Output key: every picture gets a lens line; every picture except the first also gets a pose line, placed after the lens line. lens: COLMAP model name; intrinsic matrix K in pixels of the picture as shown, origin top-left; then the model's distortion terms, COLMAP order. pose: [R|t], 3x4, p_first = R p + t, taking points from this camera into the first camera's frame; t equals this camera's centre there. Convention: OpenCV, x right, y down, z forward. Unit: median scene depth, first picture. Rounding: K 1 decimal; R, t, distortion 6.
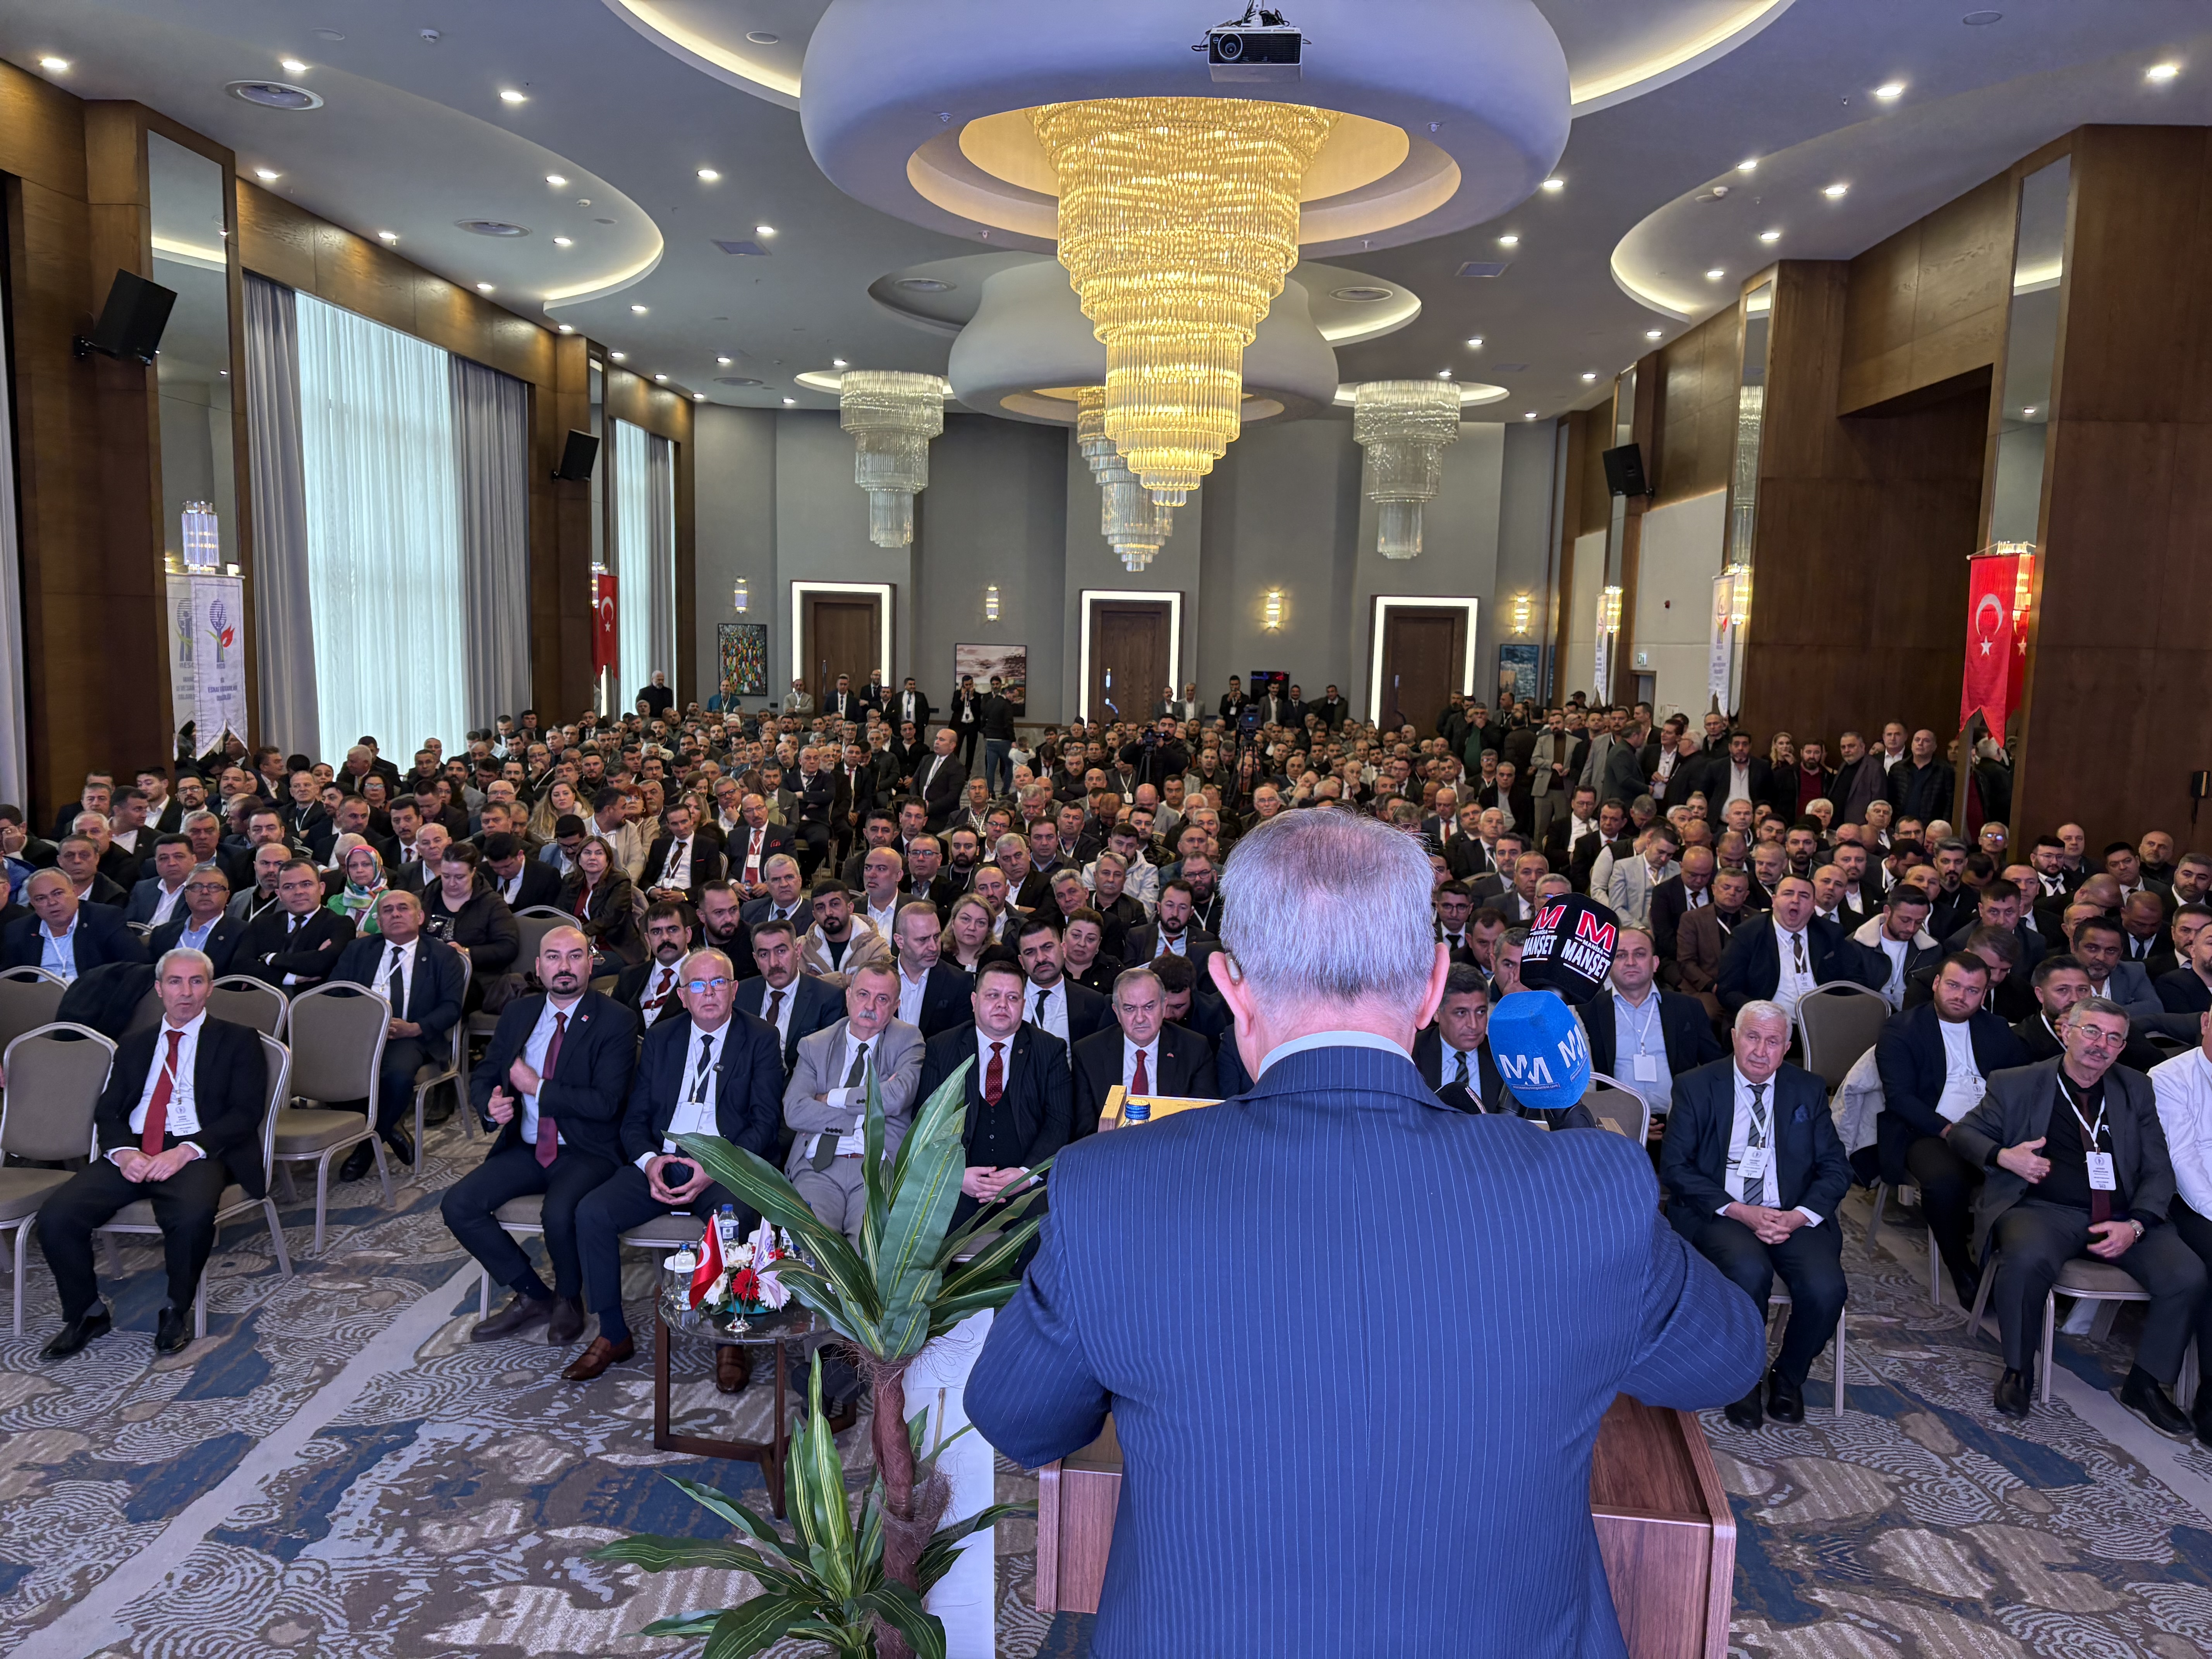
lens RADIAL K [[1694.2, 0, 1106.0], [0, 1694.2, 829.5], [0, 0, 1]] dist [0.062969, -0.068810]
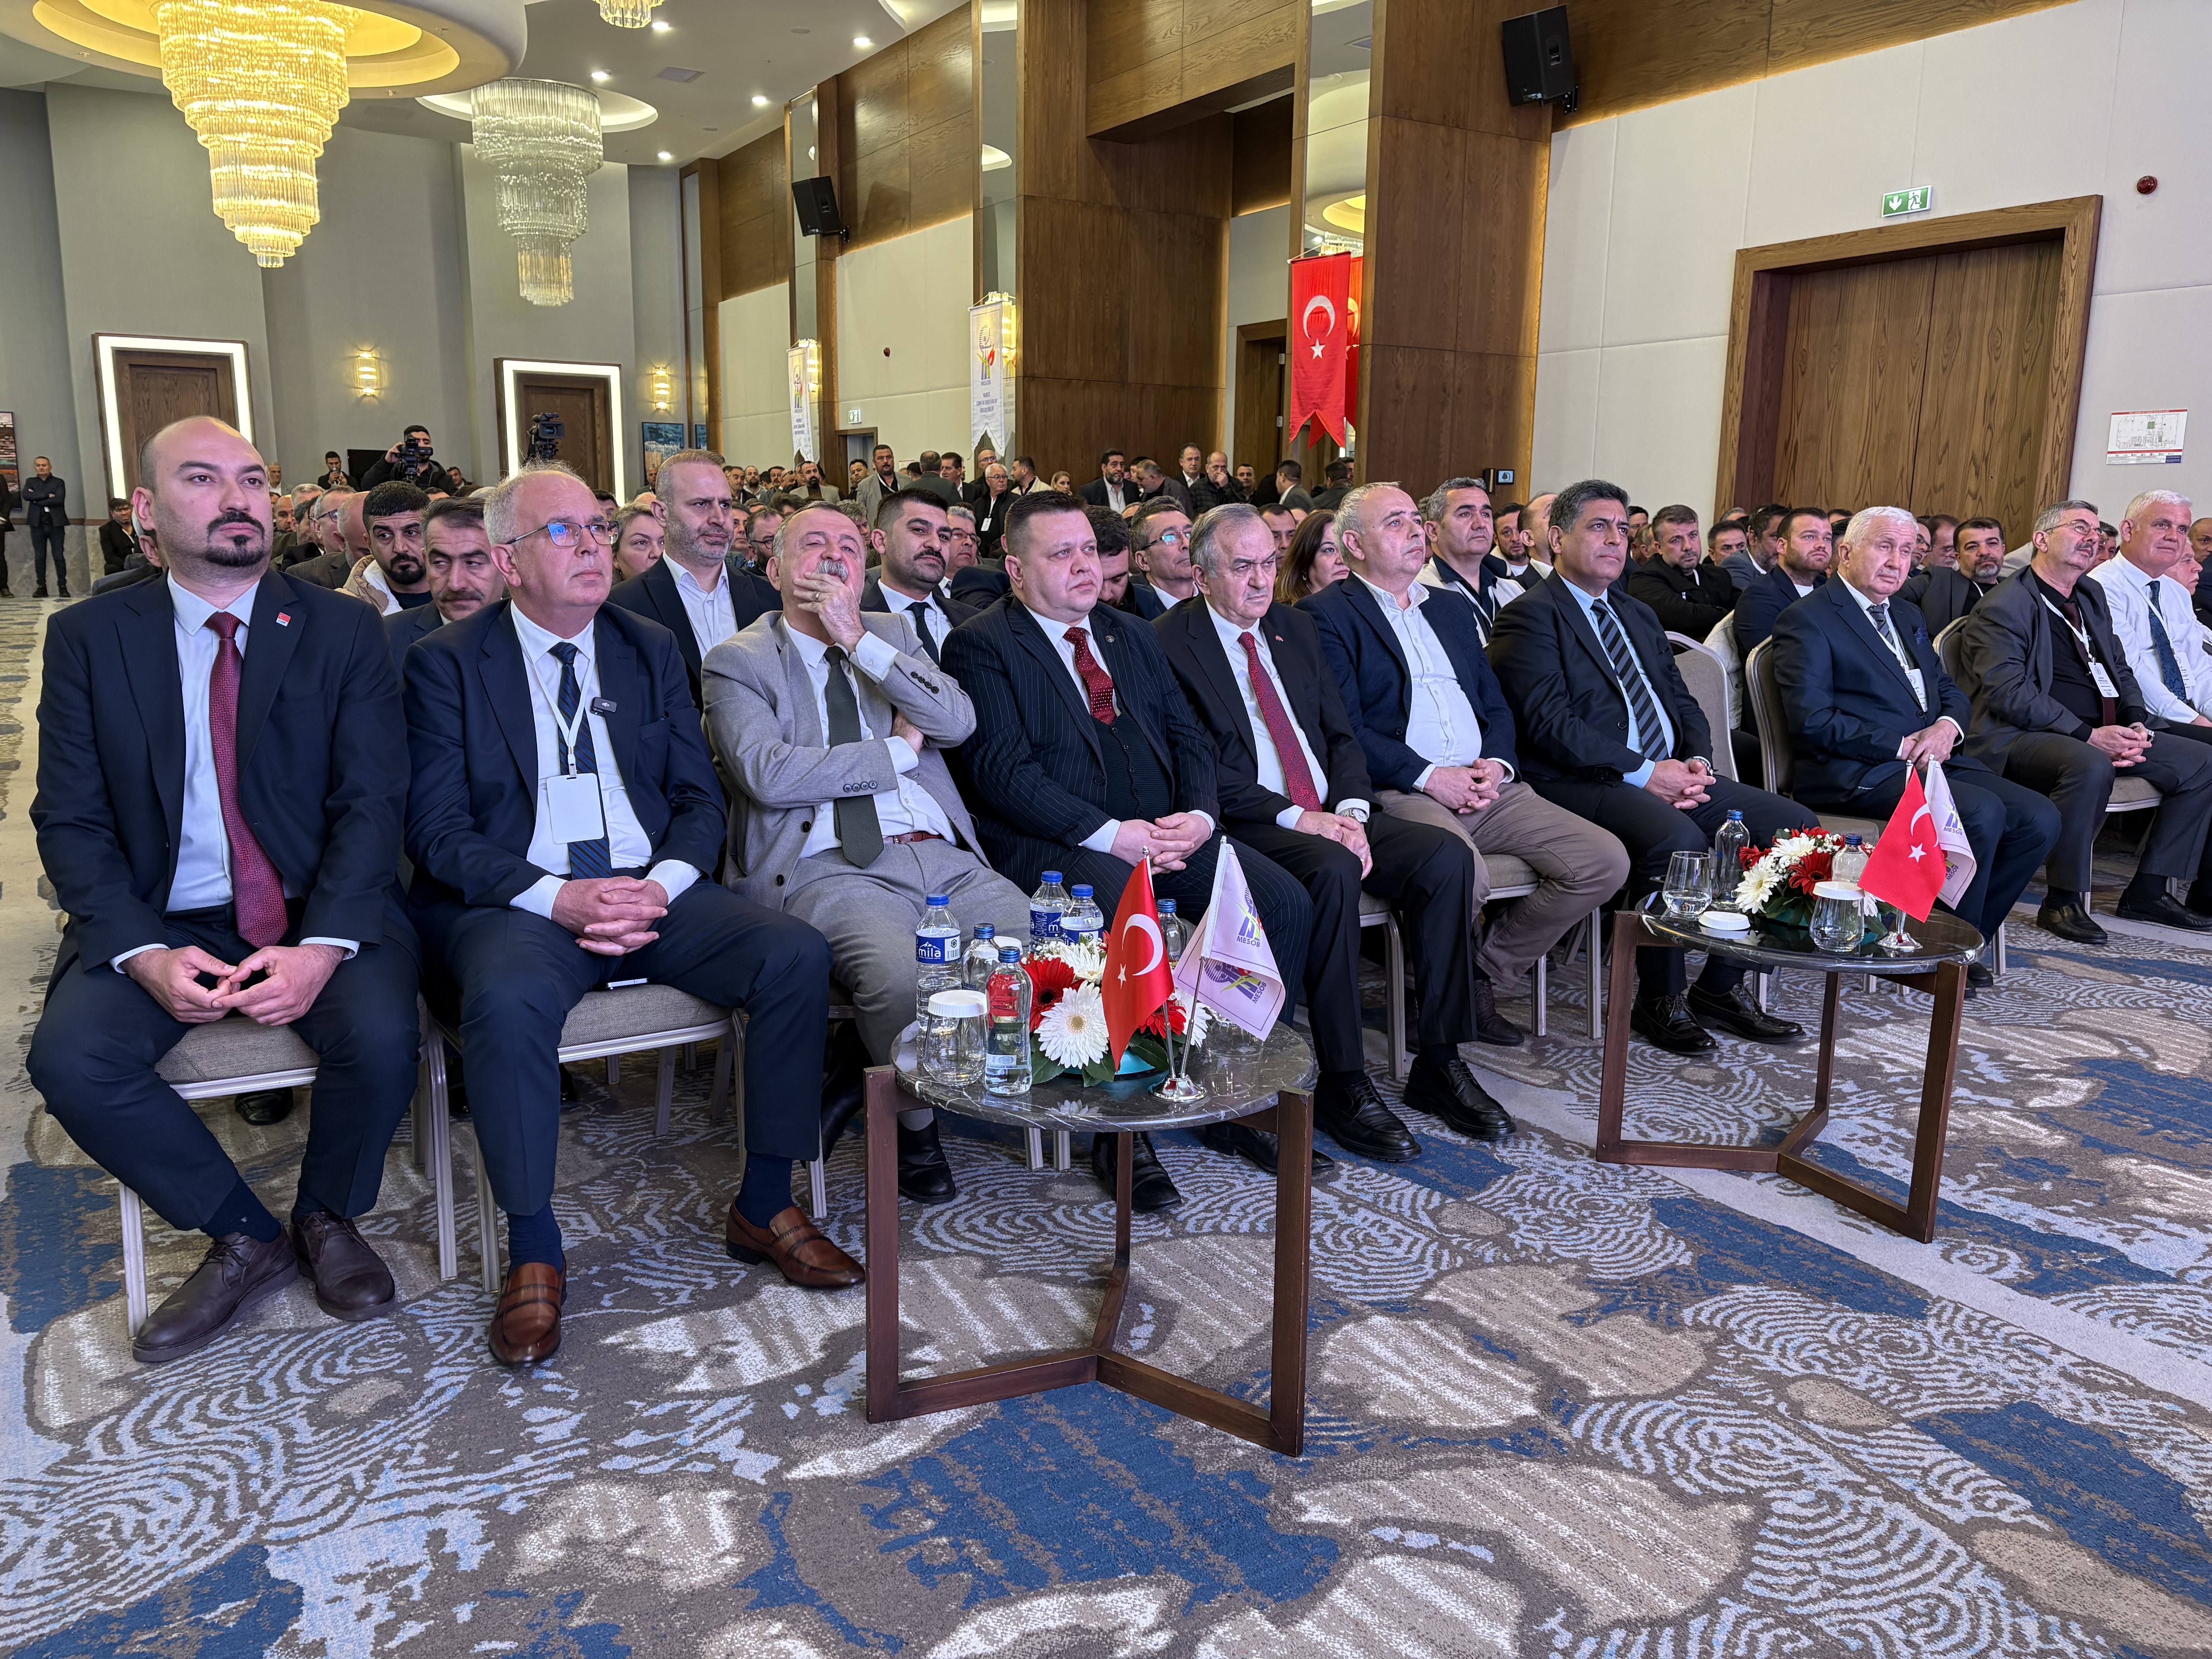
lens RADIAL K [[1686.9, 0, 1106.0], [0, 1686.9, 829.5], [0, 0, 1]] dist [0.039176, -0.043007]
pose [[0.829990, -0.118454, 0.545055, -0.246204], [0.072155, 0.991781, 0.105664, 0.087111], [-0.553092, -0.048372, 0.831715, 0.326340]]
